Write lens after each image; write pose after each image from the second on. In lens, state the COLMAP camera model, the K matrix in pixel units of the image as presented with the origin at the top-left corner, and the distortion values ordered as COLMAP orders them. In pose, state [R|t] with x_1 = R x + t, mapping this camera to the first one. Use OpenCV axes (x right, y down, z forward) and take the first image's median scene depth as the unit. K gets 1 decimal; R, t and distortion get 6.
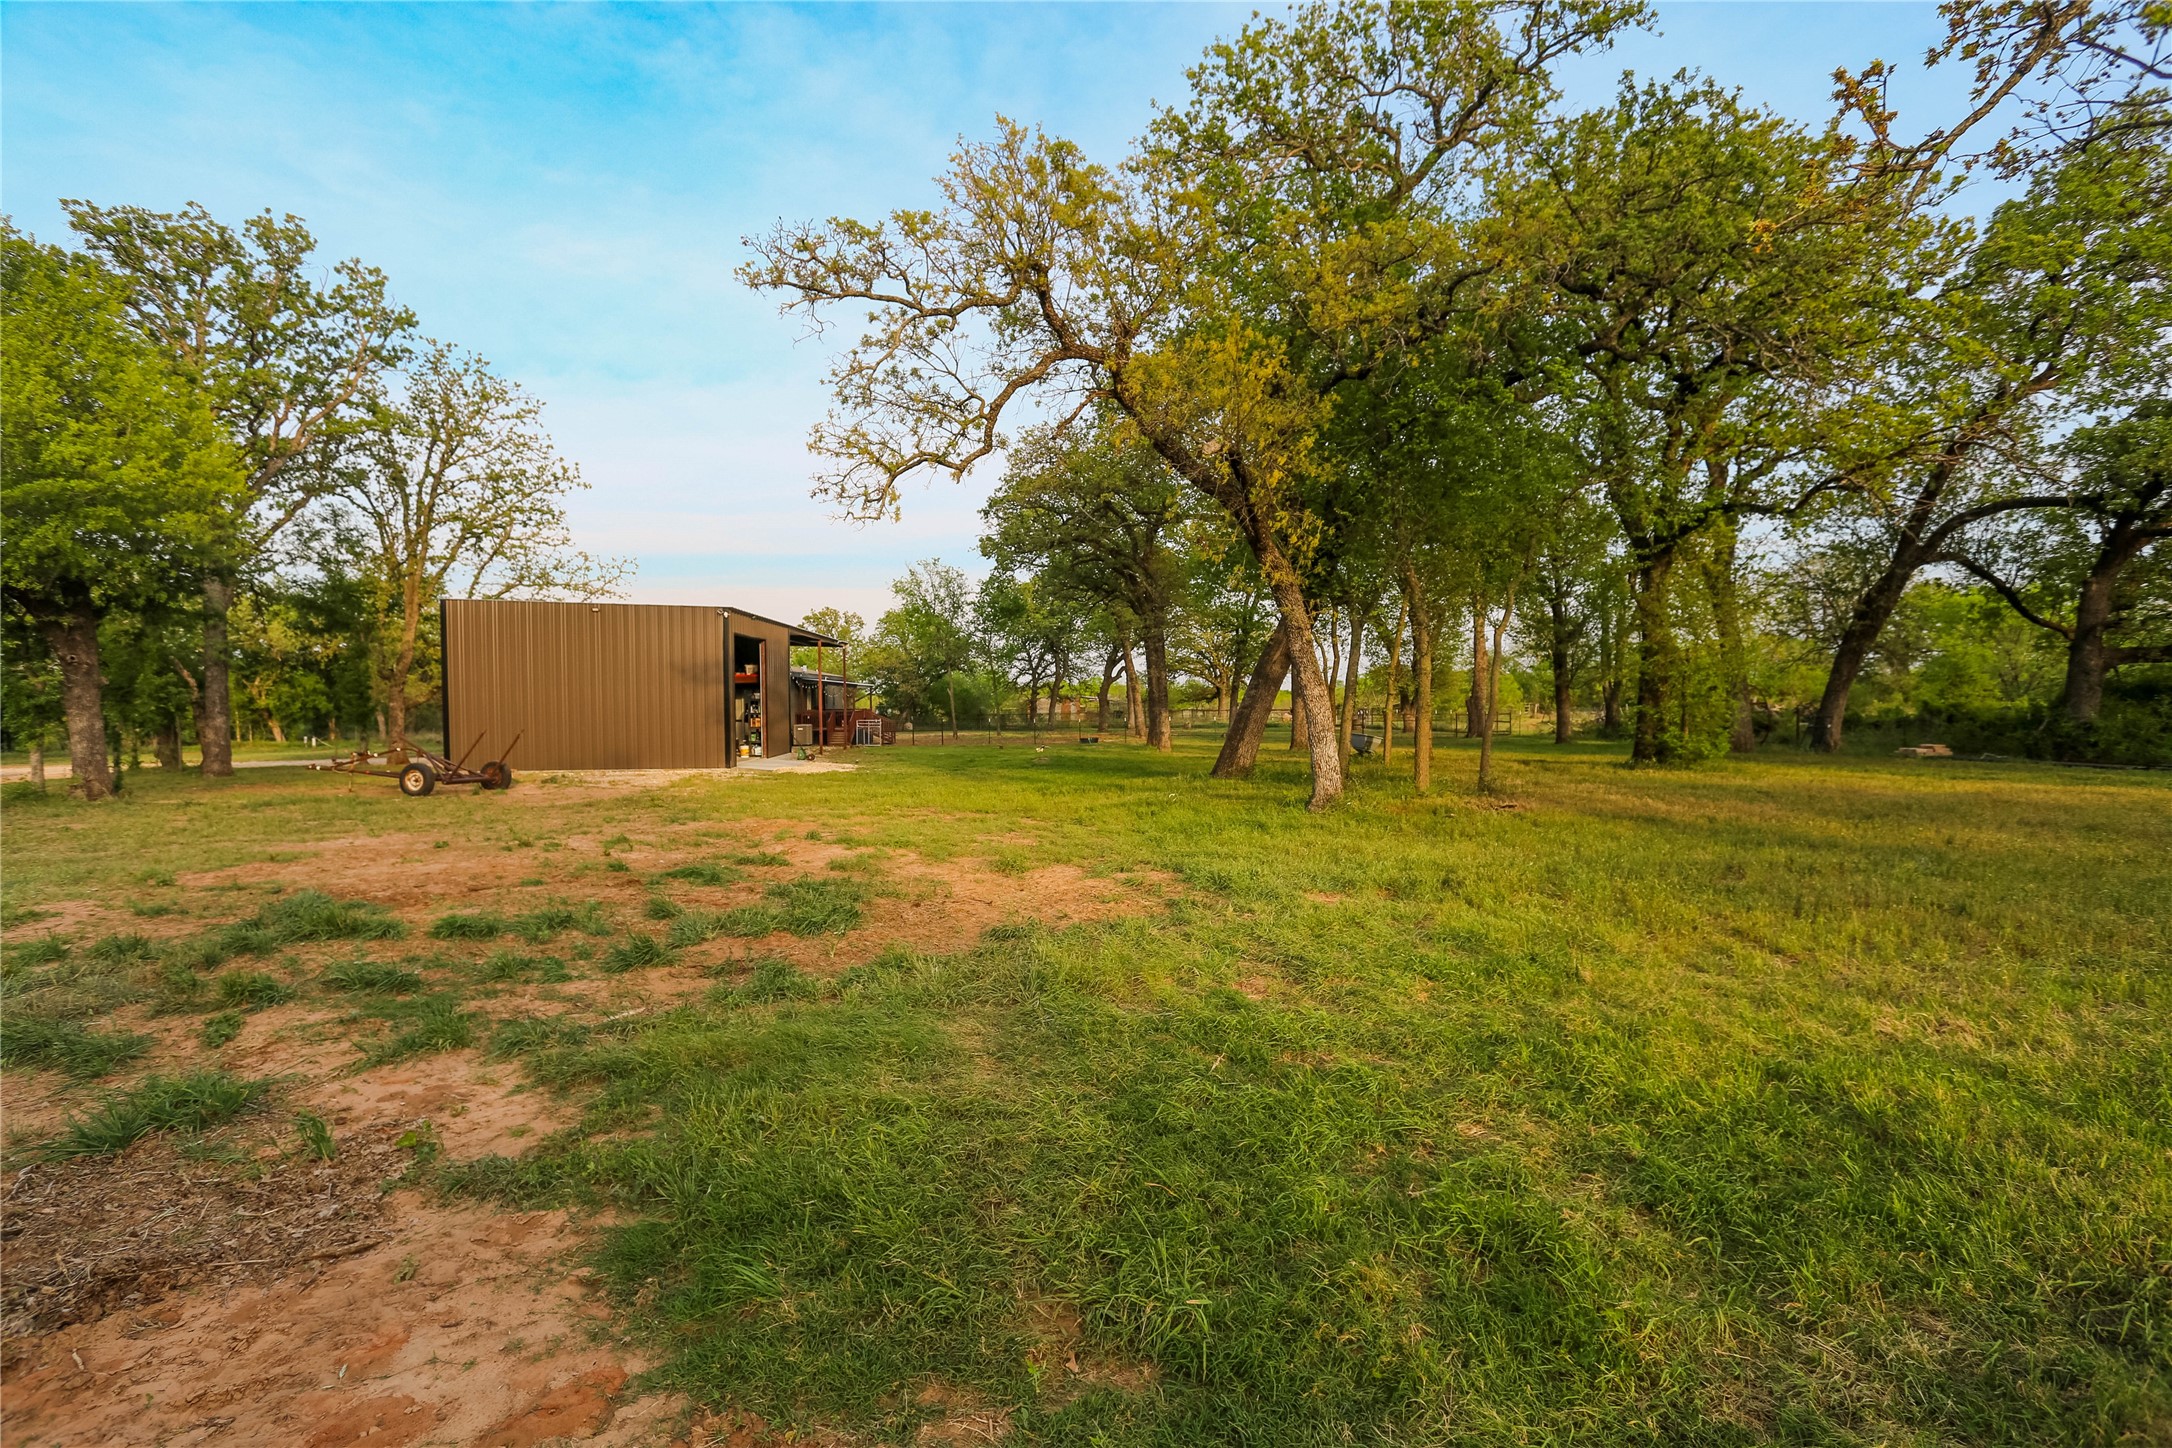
lens RADIAL K [[1055.5, 0, 1086.2], [0, 1055.5, 716.1], [0, 0, 1]] dist [-0.000455, -0.000018]
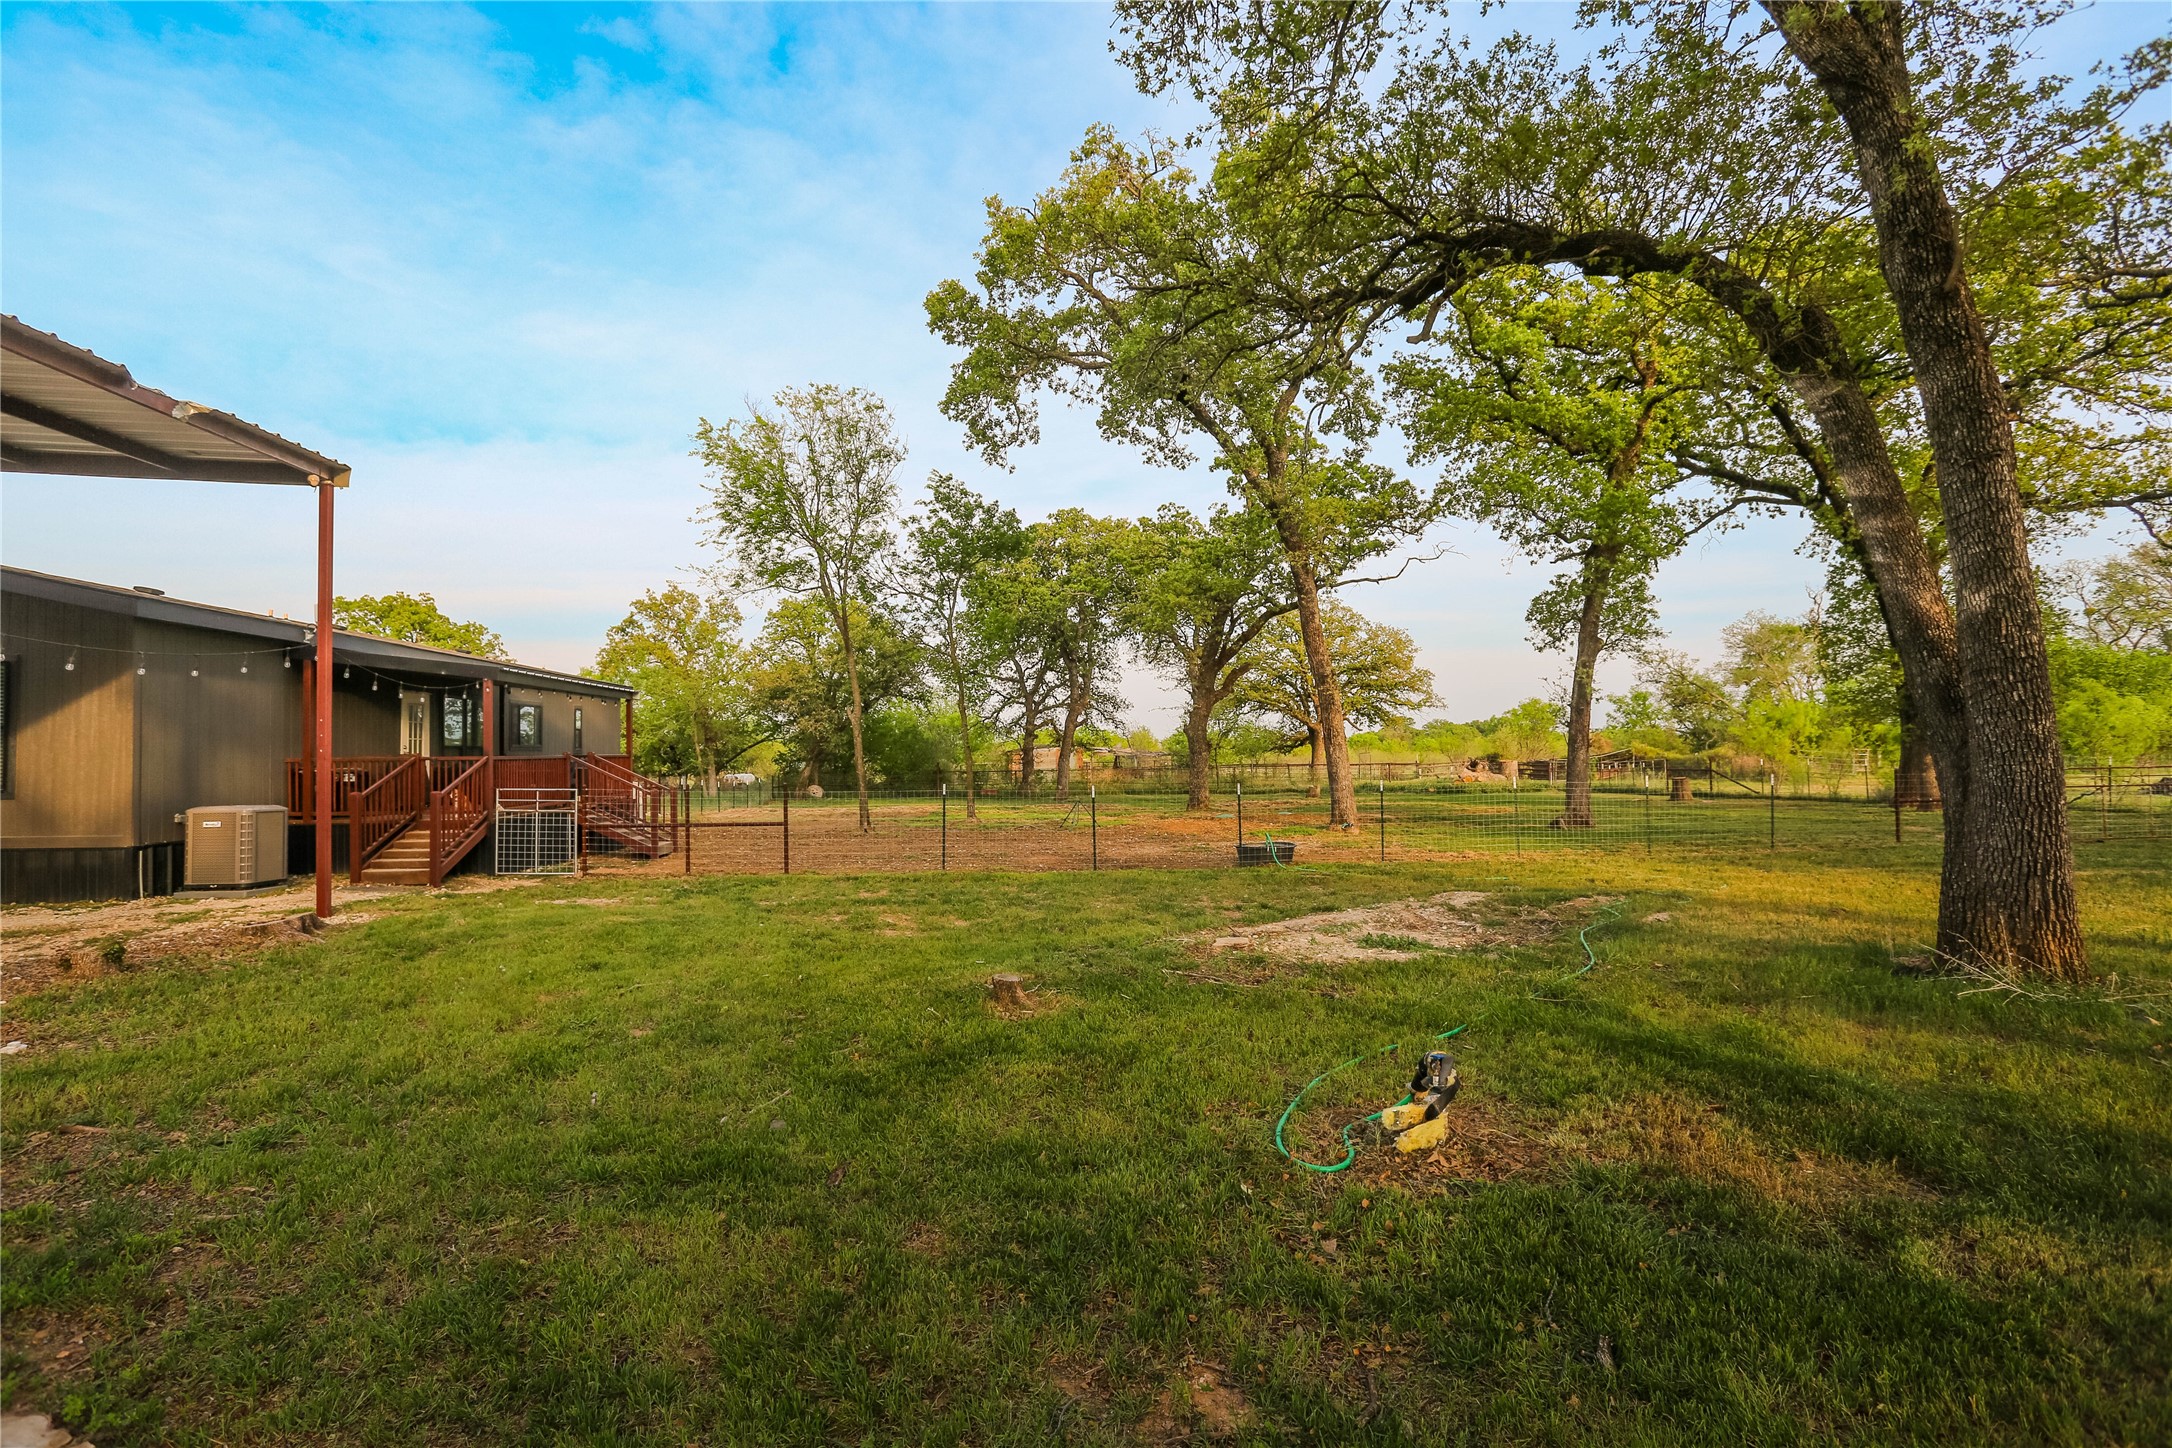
lens RADIAL K [[1055.5, 0, 1085.0], [0, 1055.5, 735.8], [0, 0, 1]] dist [-0.000455, -0.000018]
pose [[0.999486, 0.005451, 0.031590, -0.036410], [-0.004252, 0.999272, -0.037906, 0.000259], [-0.031774, 0.037752, 0.998782, 0.409052]]
